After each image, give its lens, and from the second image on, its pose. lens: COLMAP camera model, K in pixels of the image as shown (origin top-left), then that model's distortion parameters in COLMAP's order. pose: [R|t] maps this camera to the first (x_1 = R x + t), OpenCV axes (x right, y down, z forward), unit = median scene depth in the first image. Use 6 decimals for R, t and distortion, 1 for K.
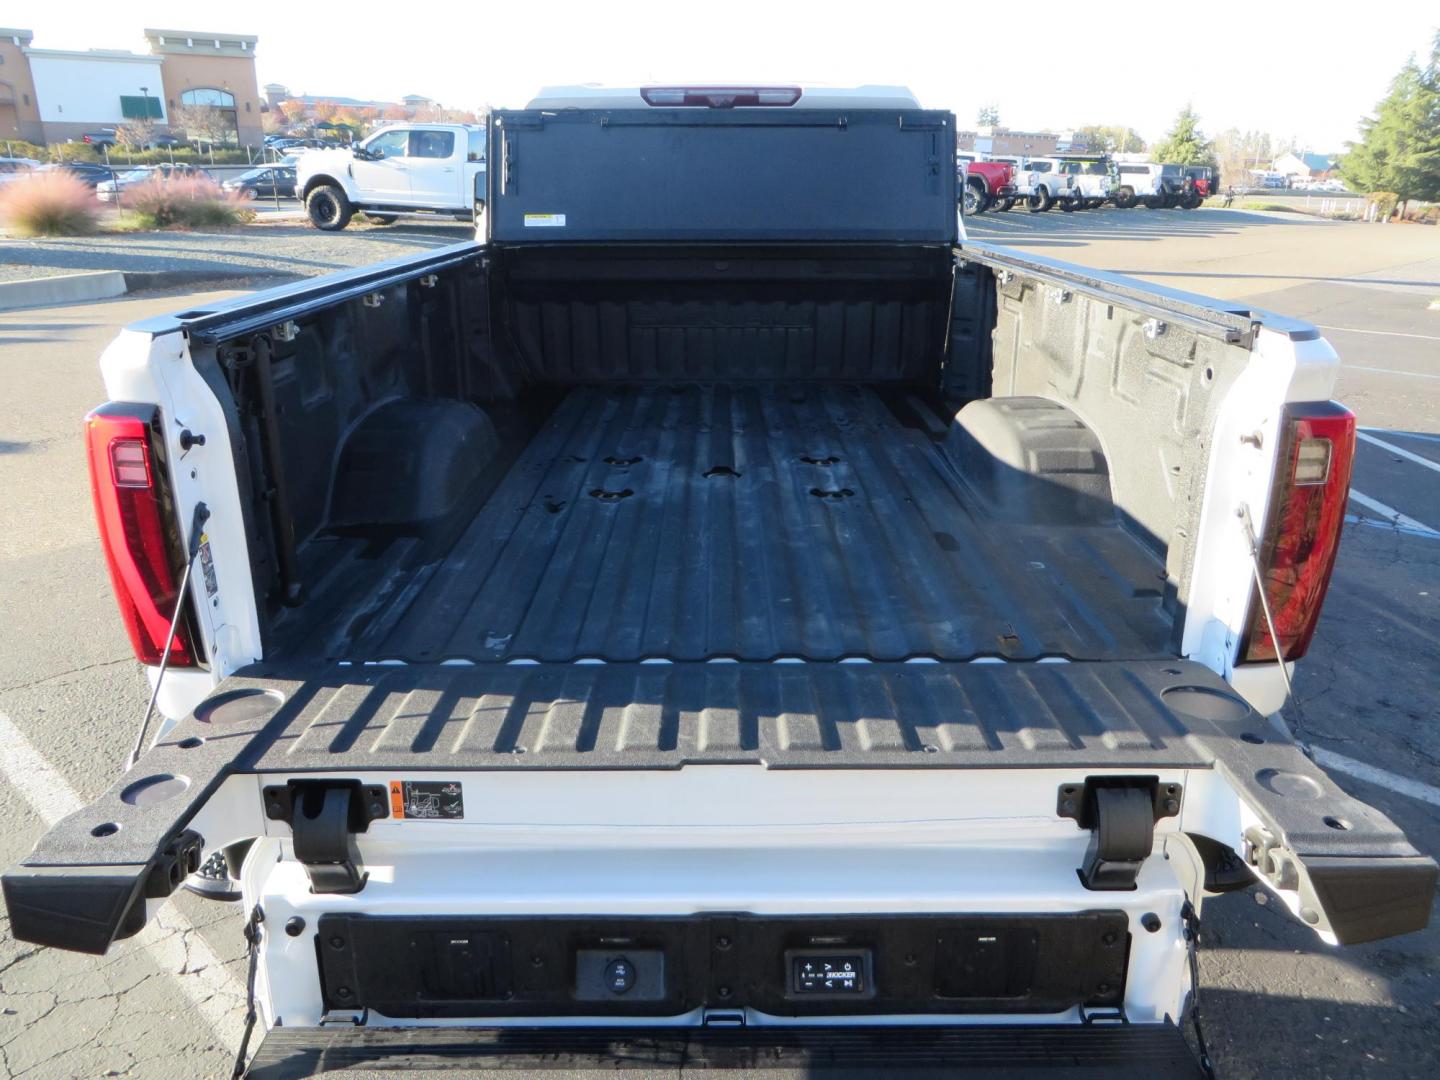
lens RADIAL K [[1082.6, 0, 732.6], [0, 1082.6, 544.6], [0, 0, 1]] dist [-0.028319, 0.007419]
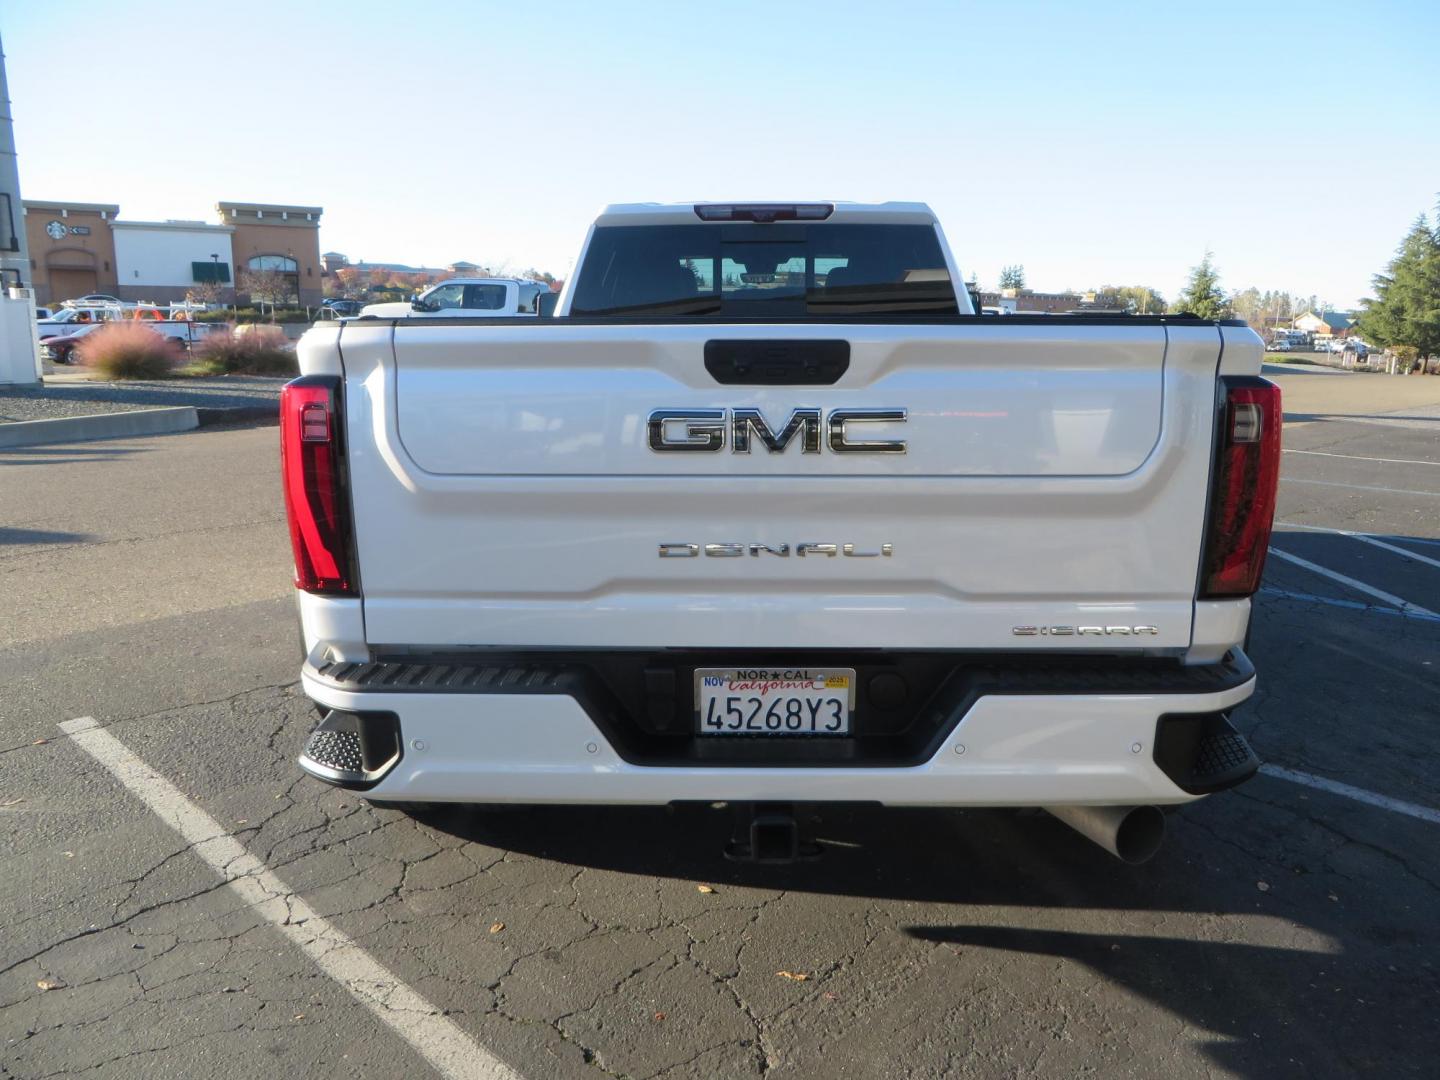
lens RADIAL K [[1082.6, 0, 726.0], [0, 1082.6, 543.4], [0, 0, 1]] dist [-0.028319, 0.007419]
pose [[0.999376, 0.004182, -0.035074, -0.011443], [-0.009072, 0.990047, -0.140442, 0.123345], [0.034138, 0.140672, 0.989467, -0.121311]]
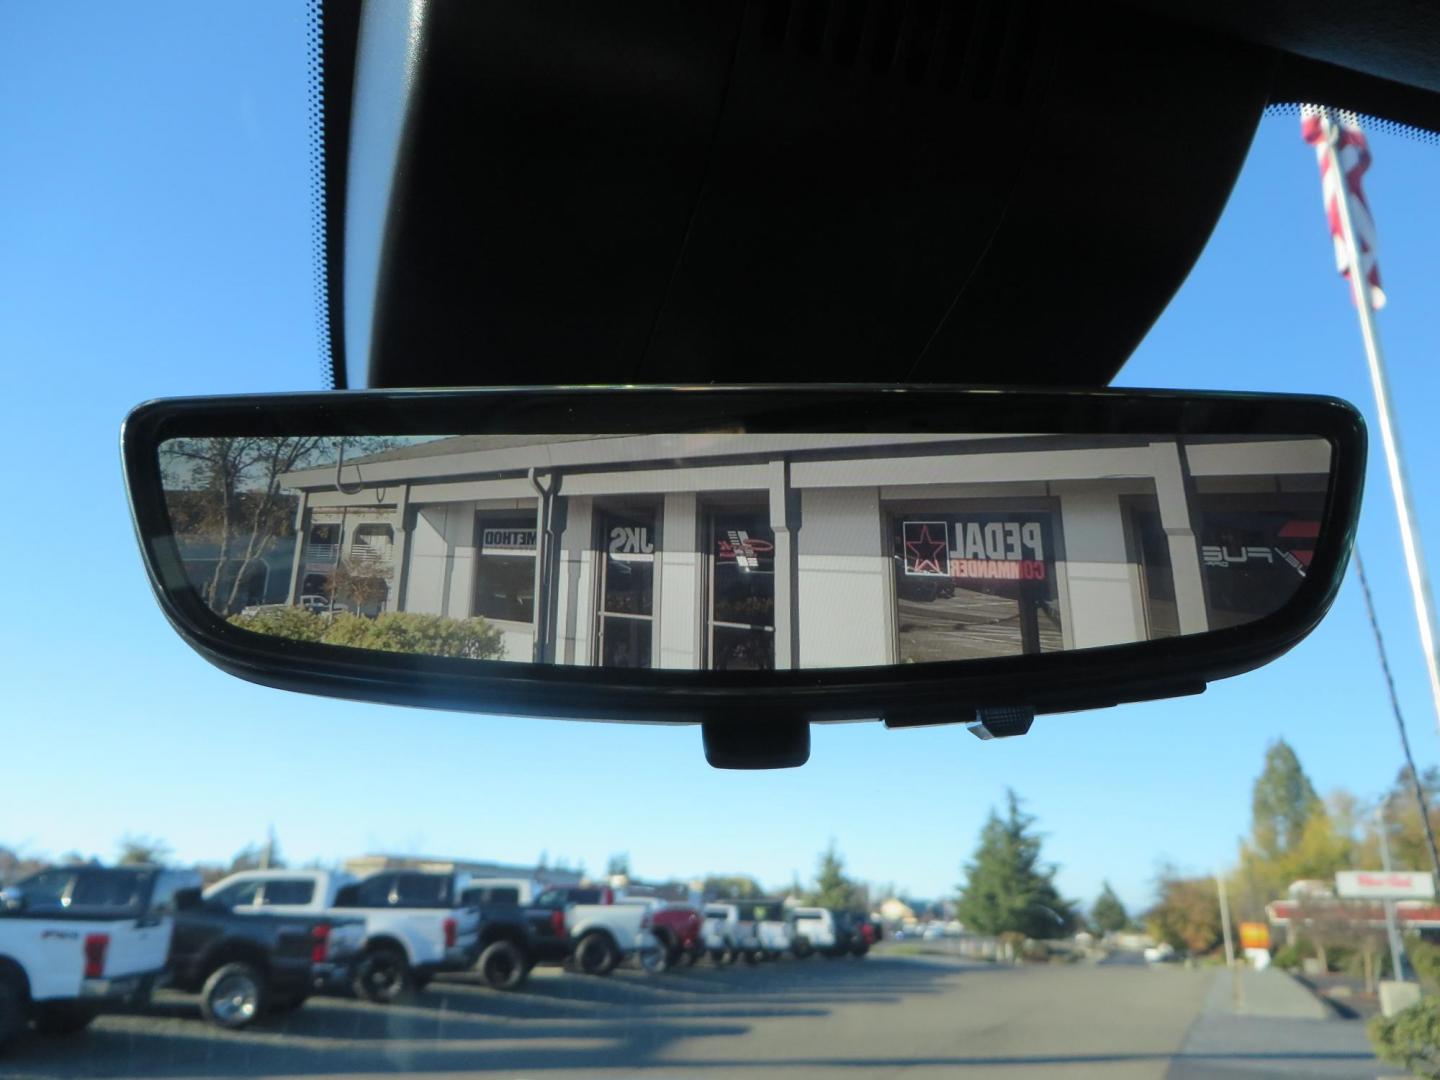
lens RADIAL K [[1082.6, 0, 726.0], [0, 1082.6, 537.9], [0, 0, 1]] dist [-0.028319, 0.007419]
pose [[0.947308, 0.094122, 0.306183, -0.090169], [0.118180, 0.785728, -0.607178, -0.610883], [-0.297725, 0.611369, 0.733203, 1.756509]]
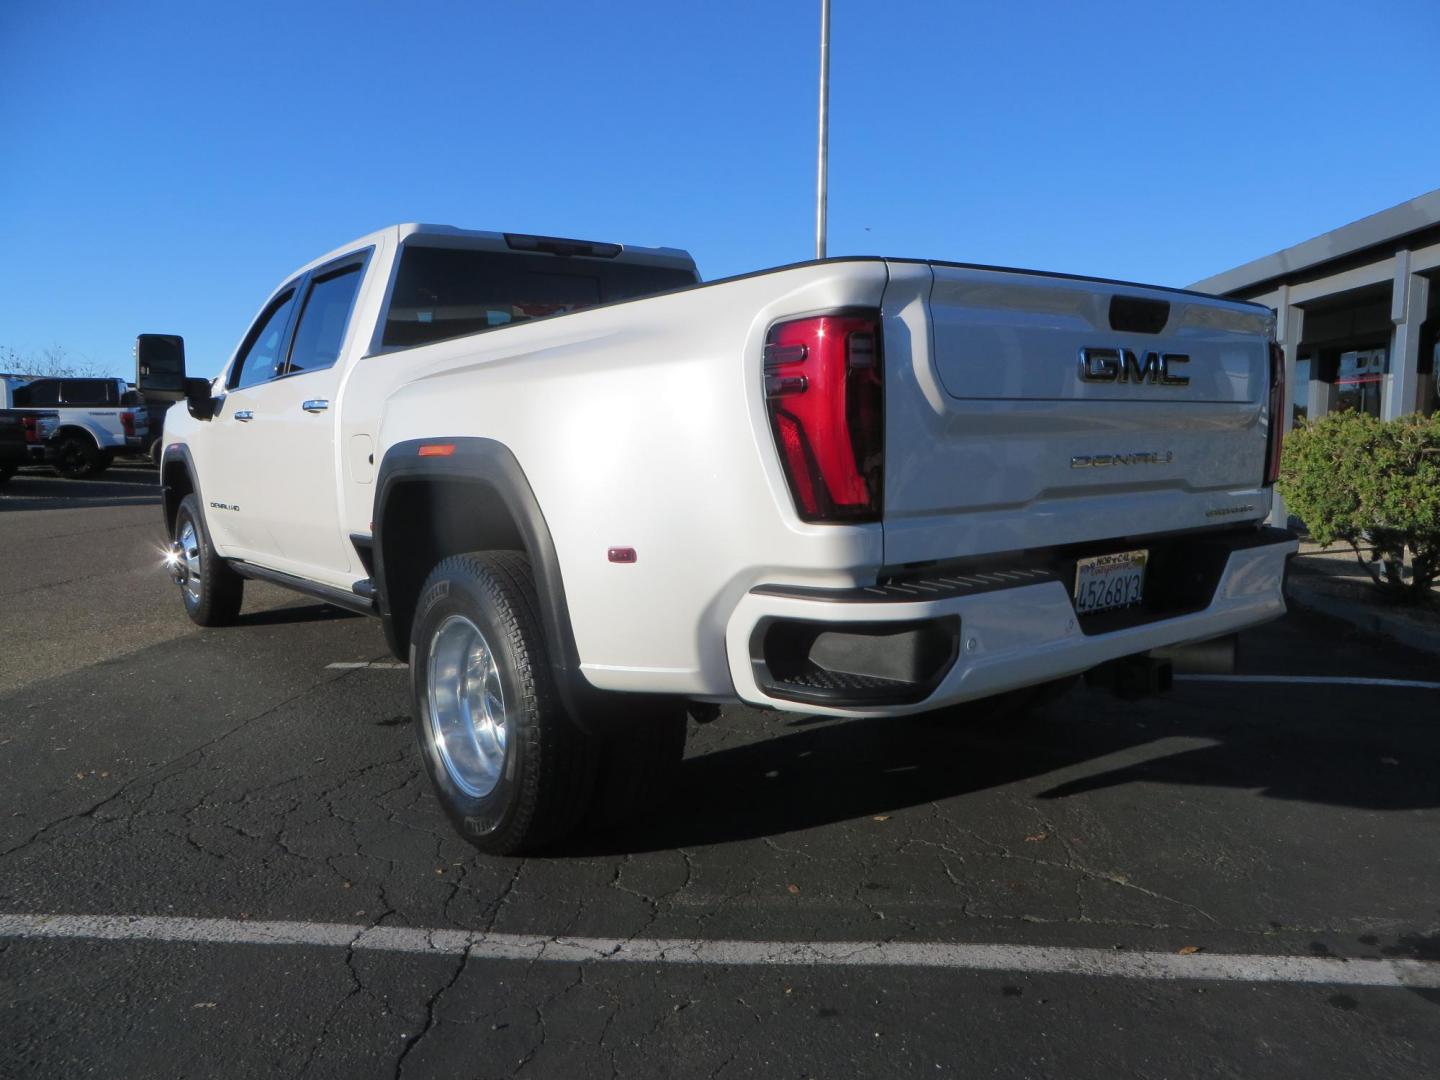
lens RADIAL K [[1082.6, 0, 744.0], [0, 1082.6, 558.8], [0, 0, 1]] dist [-0.028319, 0.007419]
pose [[0.786001, -0.083221, 0.612599, -0.769337], [0.216928, 0.965020, -0.147234, 0.172117], [-0.578917, 0.248616, 0.776560, 0.052075]]
